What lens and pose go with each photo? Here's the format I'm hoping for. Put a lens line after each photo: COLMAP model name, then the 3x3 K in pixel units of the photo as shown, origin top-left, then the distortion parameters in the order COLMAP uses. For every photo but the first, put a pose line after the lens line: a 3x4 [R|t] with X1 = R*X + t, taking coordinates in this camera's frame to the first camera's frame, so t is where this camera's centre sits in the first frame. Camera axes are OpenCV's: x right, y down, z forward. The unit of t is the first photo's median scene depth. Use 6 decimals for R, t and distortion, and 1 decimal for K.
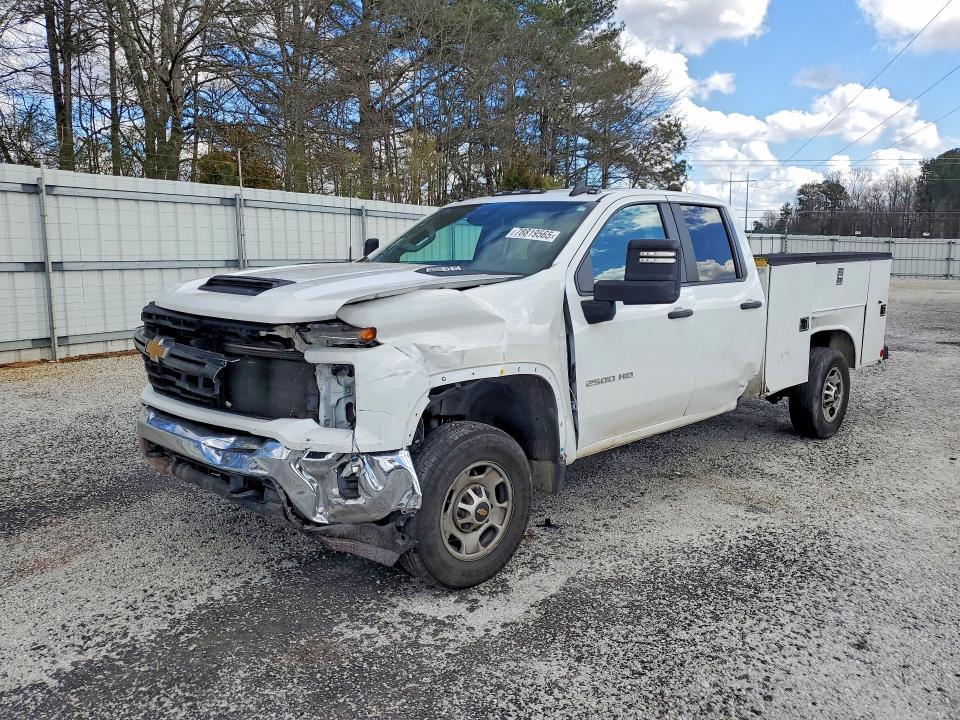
lens RADIAL K [[746.7, 0, 480.0], [0, 746.7, 360.0], [0, 0, 1]] dist [0.206818, -0.135615]
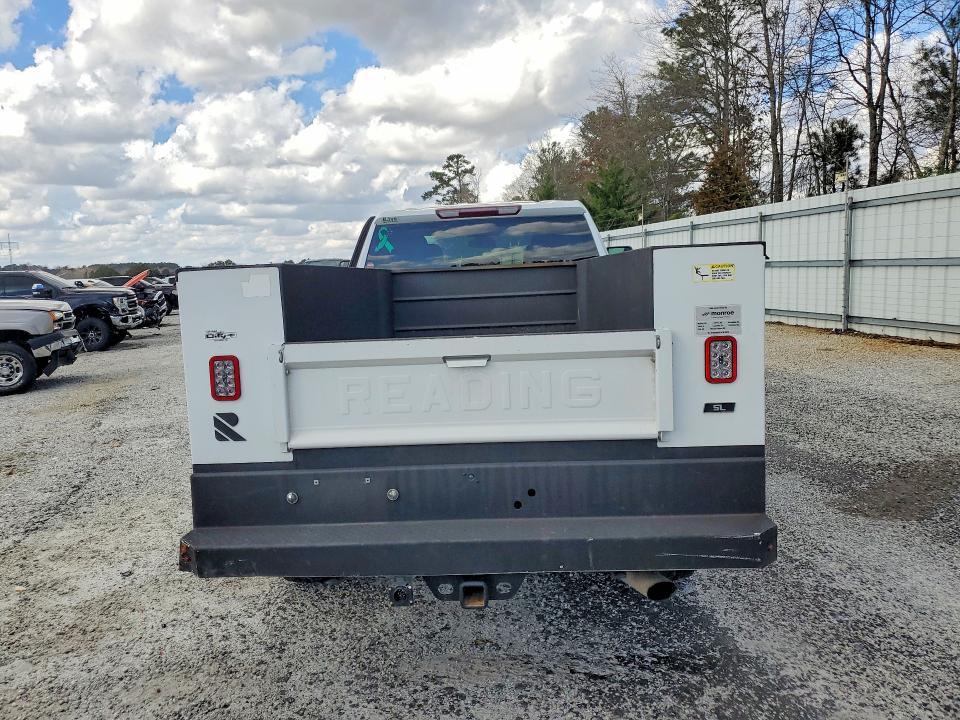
lens RADIAL K [[767.9, 0, 505.1], [0, 767.9, 370.2], [0, 0, 1]] dist [0.005664, 0.019062]
pose [[-0.739046, 0.116144, -0.663567, 0.863391], [-0.057808, 0.970458, 0.234242, -0.232866], [0.671170, 0.211475, -0.710499, 1.704927]]
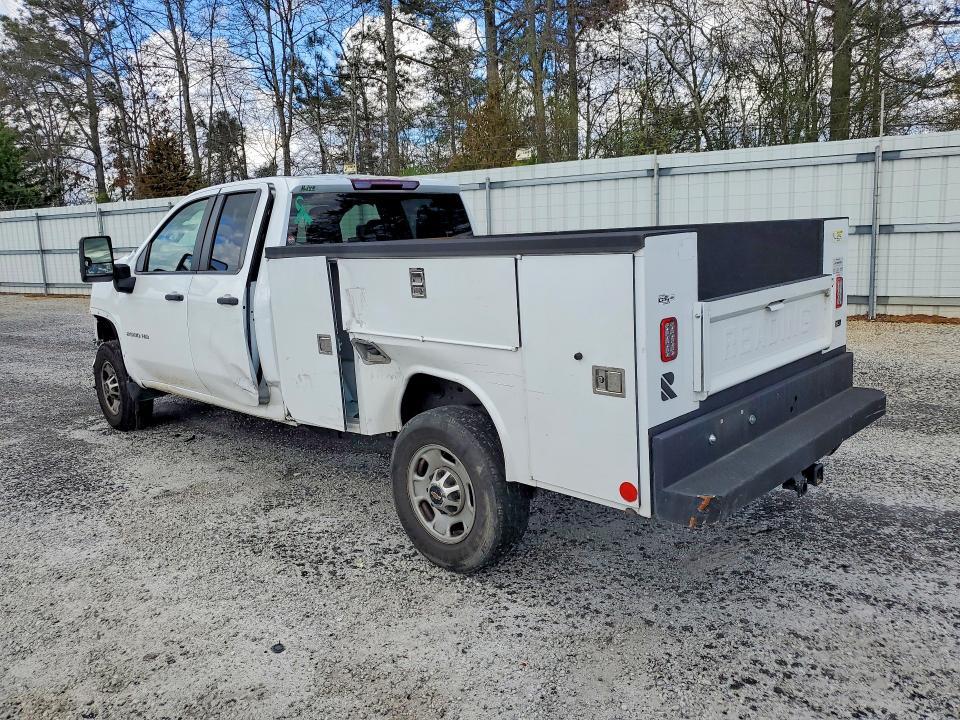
lens RADIAL K [[730.8, 0, 510.8], [0, 730.8, 359.8], [0, 0, 1]] dist [0.005512, 0.005636]
pose [[0.033928, 0.179041, -0.983256, 1.111203], [-0.102255, 0.979282, 0.174789, -0.171201], [0.994179, 0.094613, 0.051533, 1.179740]]
